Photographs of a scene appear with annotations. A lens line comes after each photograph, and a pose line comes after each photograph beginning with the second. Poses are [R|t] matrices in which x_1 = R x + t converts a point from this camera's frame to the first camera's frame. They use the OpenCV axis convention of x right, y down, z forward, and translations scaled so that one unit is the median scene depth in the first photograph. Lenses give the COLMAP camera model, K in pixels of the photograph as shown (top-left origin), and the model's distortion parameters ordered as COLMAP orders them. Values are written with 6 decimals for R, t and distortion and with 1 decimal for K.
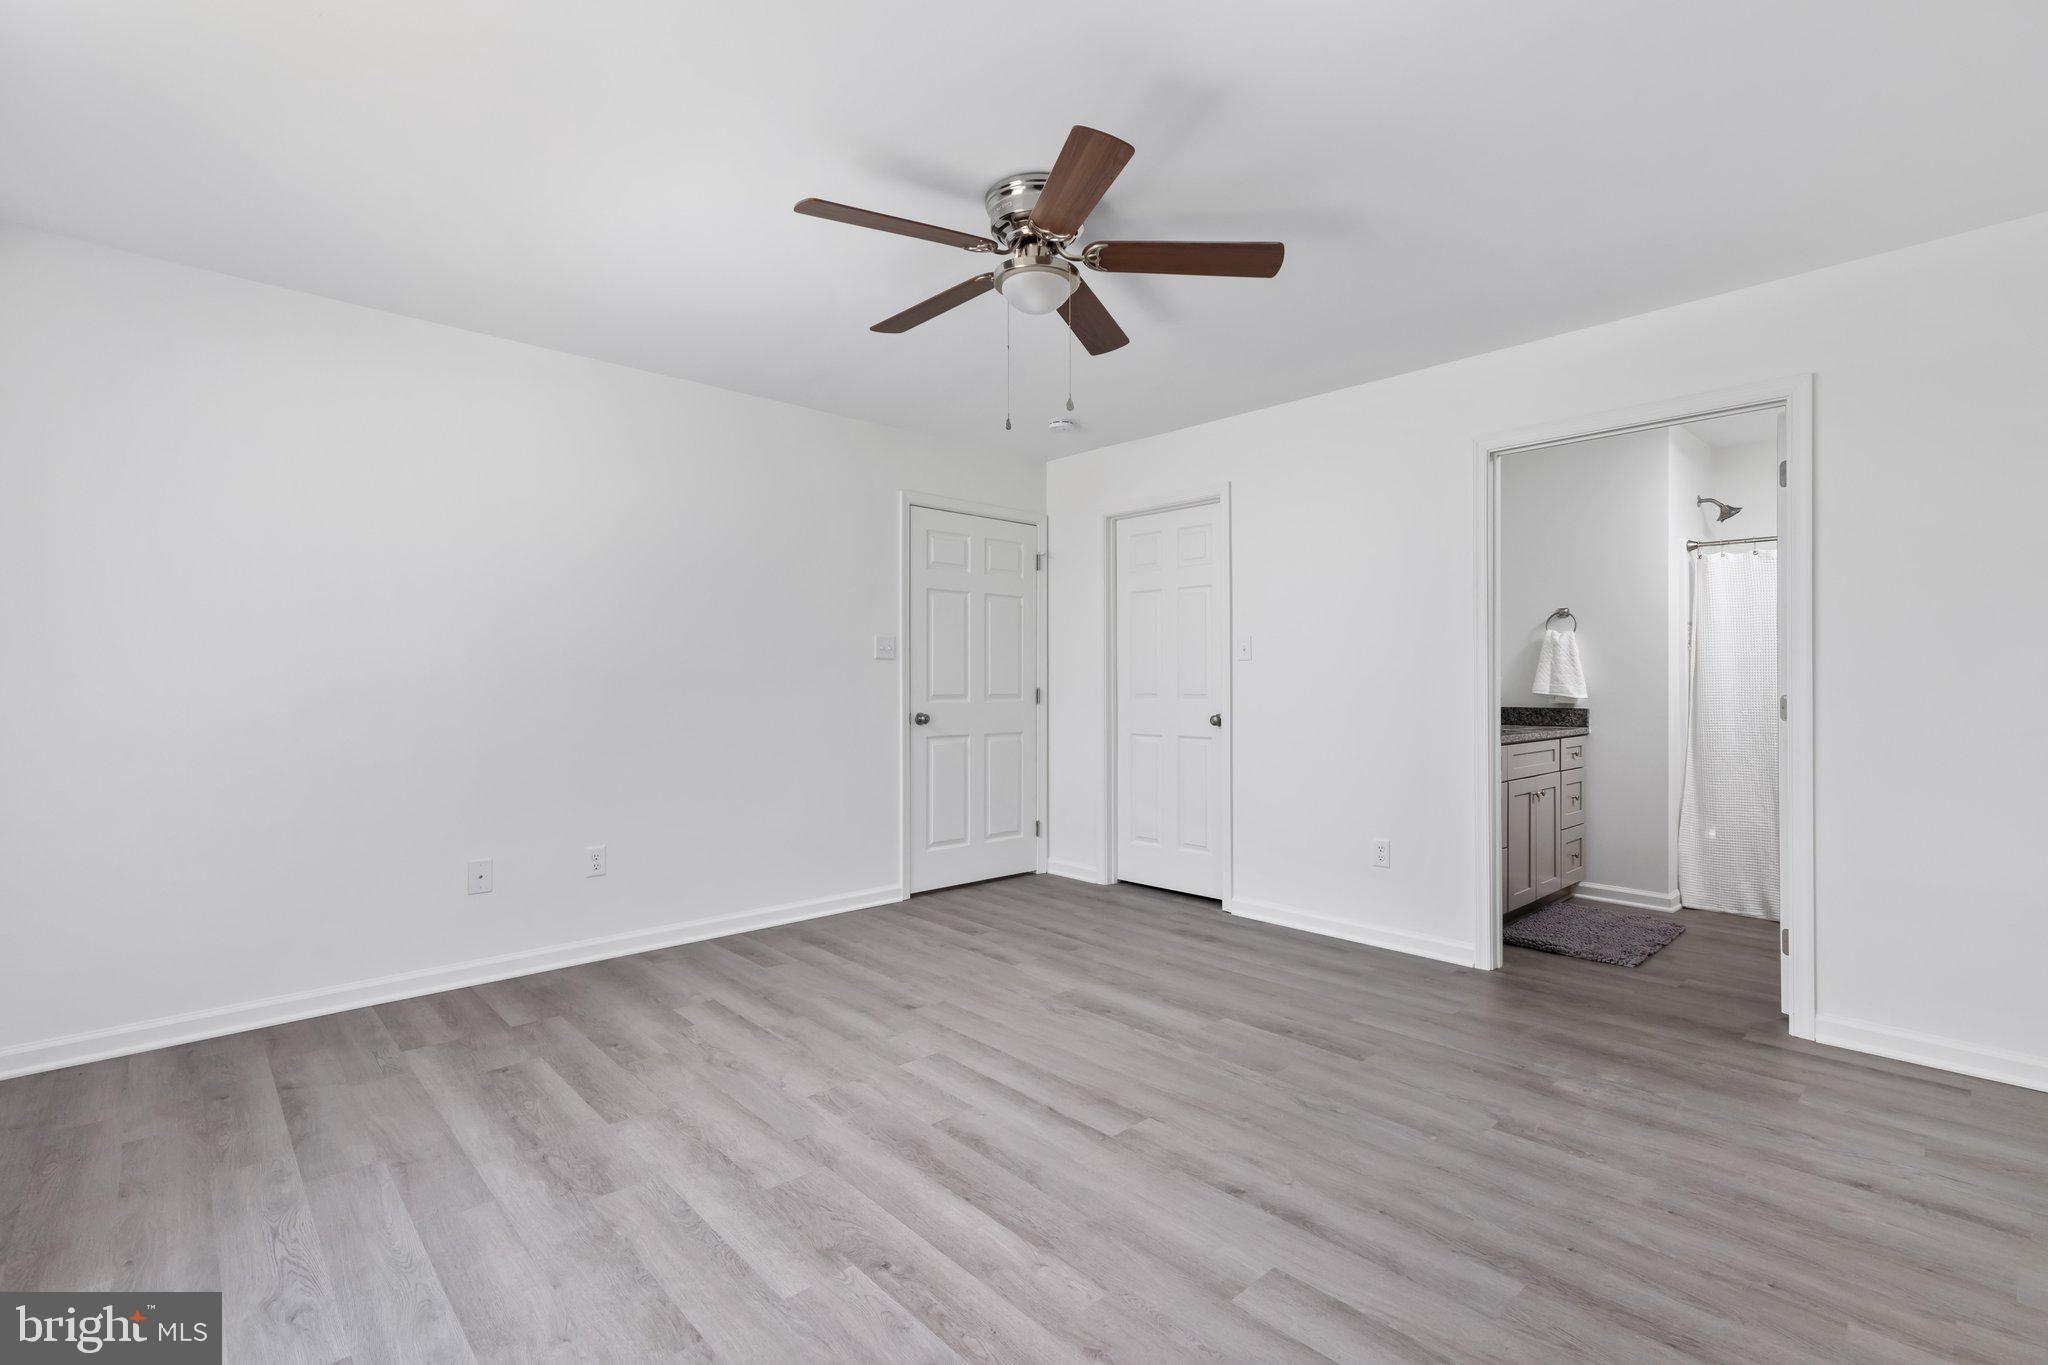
lens RADIAL K [[967.3, 0, 1024.0], [0, 967.3, 682.5], [0, 0, 1]] dist [0.017277, -0.001392]
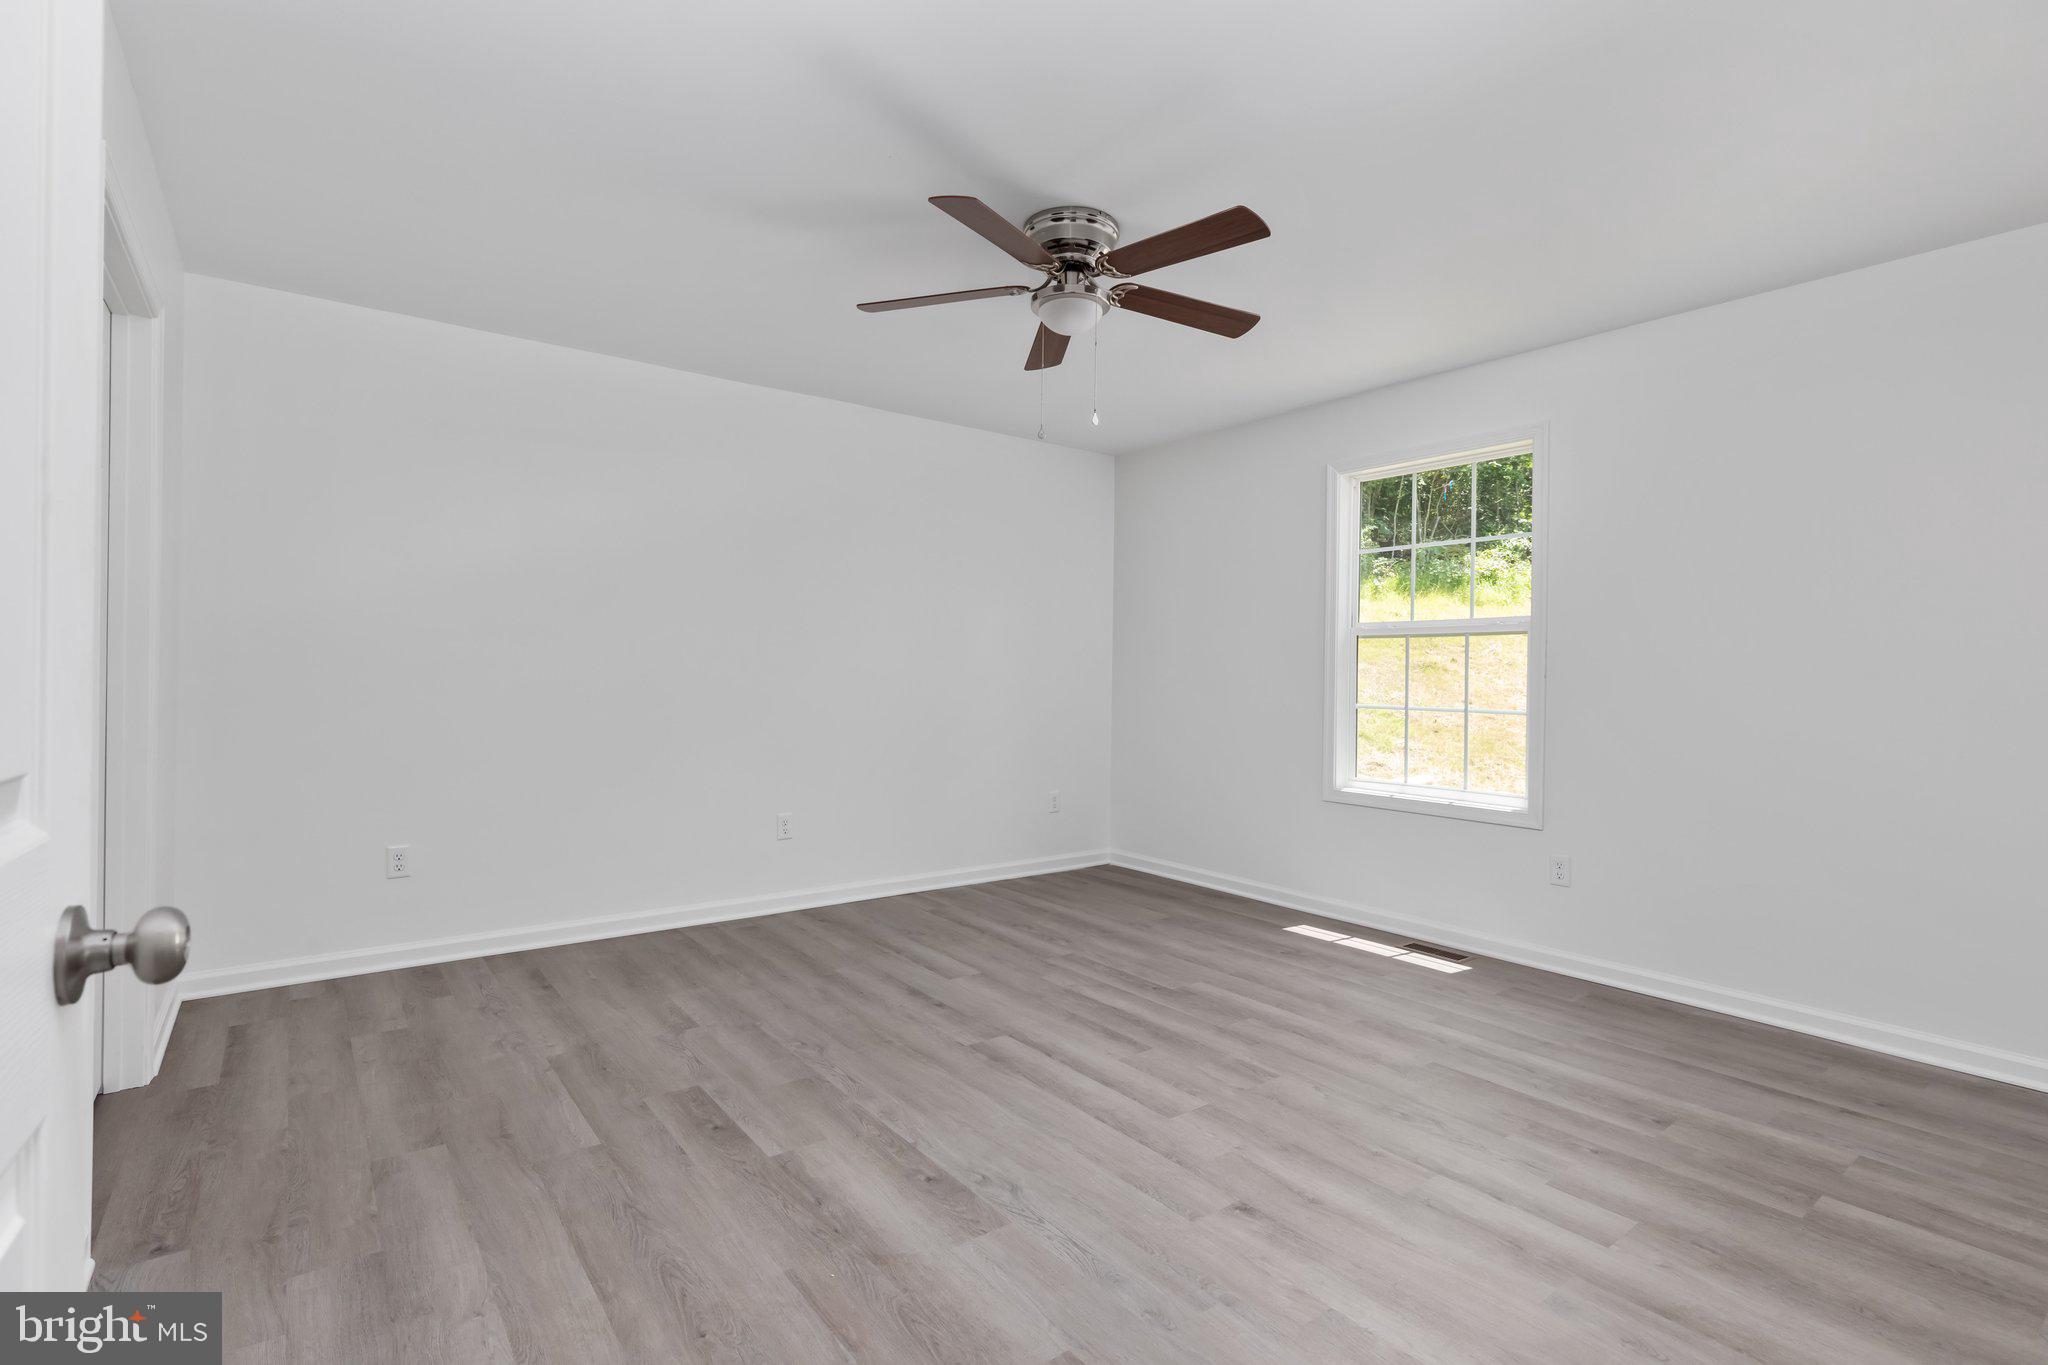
lens RADIAL K [[954.9, 0, 1033.8], [0, 954.9, 680.2], [0, 0, 1]] dist [-0.002893, 0.000167]
pose [[-0.996427, -0.012480, 0.083533, -0.041109], [-0.011910, 0.999902, 0.007312, -0.000934], [-0.083616, 0.006291, -0.996478, 2.089088]]
